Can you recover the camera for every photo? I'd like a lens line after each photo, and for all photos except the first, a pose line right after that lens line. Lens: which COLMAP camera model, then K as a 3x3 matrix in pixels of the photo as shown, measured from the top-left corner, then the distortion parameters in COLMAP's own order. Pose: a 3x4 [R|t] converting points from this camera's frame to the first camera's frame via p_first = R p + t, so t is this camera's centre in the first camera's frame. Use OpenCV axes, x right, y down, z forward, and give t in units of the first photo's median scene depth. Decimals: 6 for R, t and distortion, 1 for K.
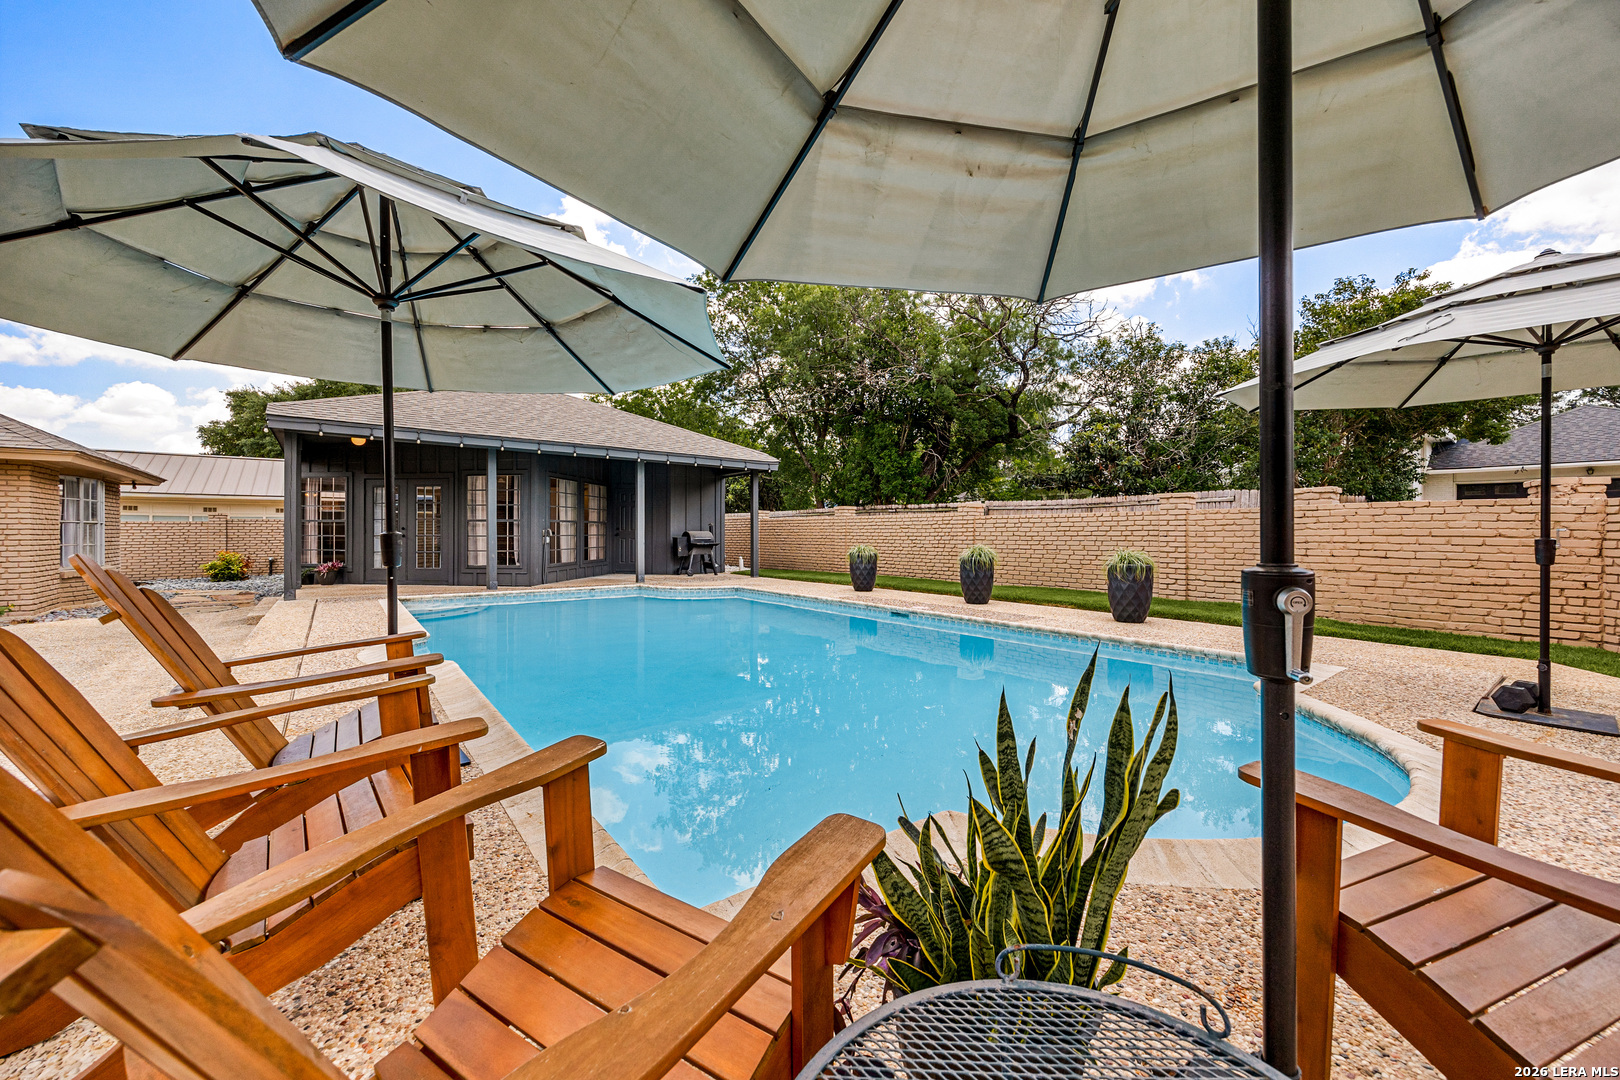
lens RADIAL K [[628.0, 0, 810.4], [0, 628.0, 538.8], [0, 0, 1]] dist [0.001410, 0.000438]
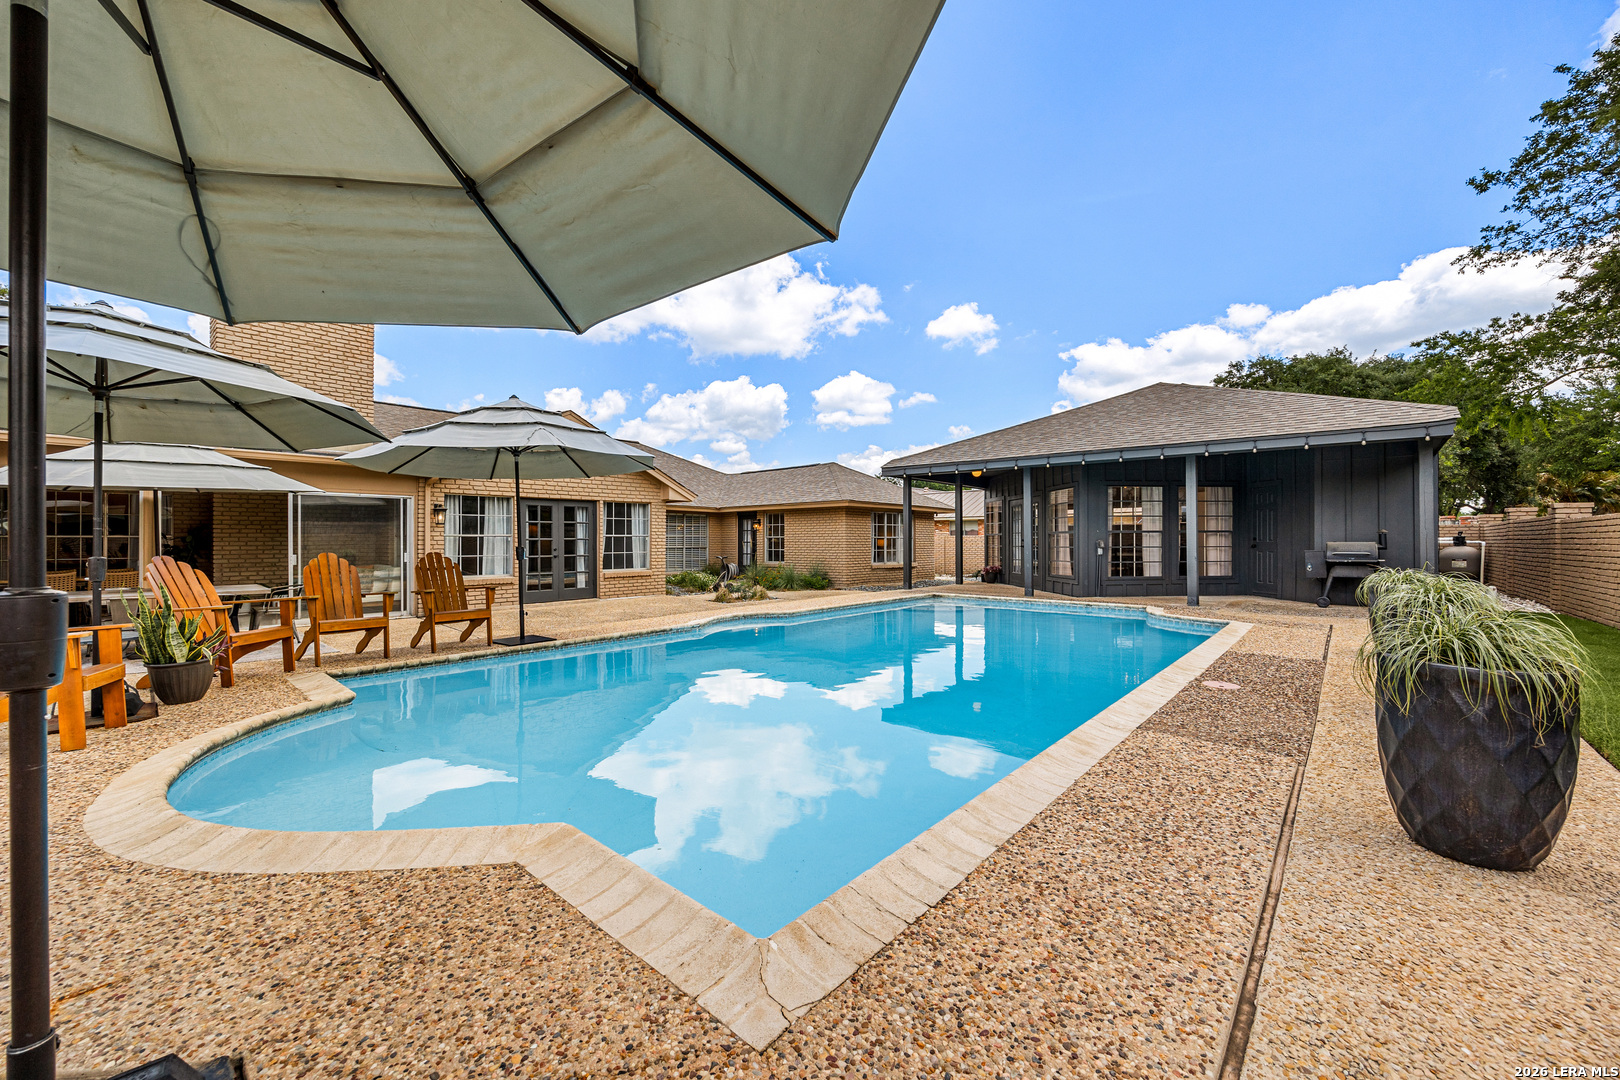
lens RADIAL K [[628.0, 0, 810.4], [0, 628.0, 538.8], [0, 0, 1]] dist [0.001410, 0.000438]
pose [[0.184859, -0.004485, -0.982755, 0.473835], [-0.008358, 0.999946, -0.006135, -0.009171], [0.982729, 0.009348, 0.184812, 0.394615]]
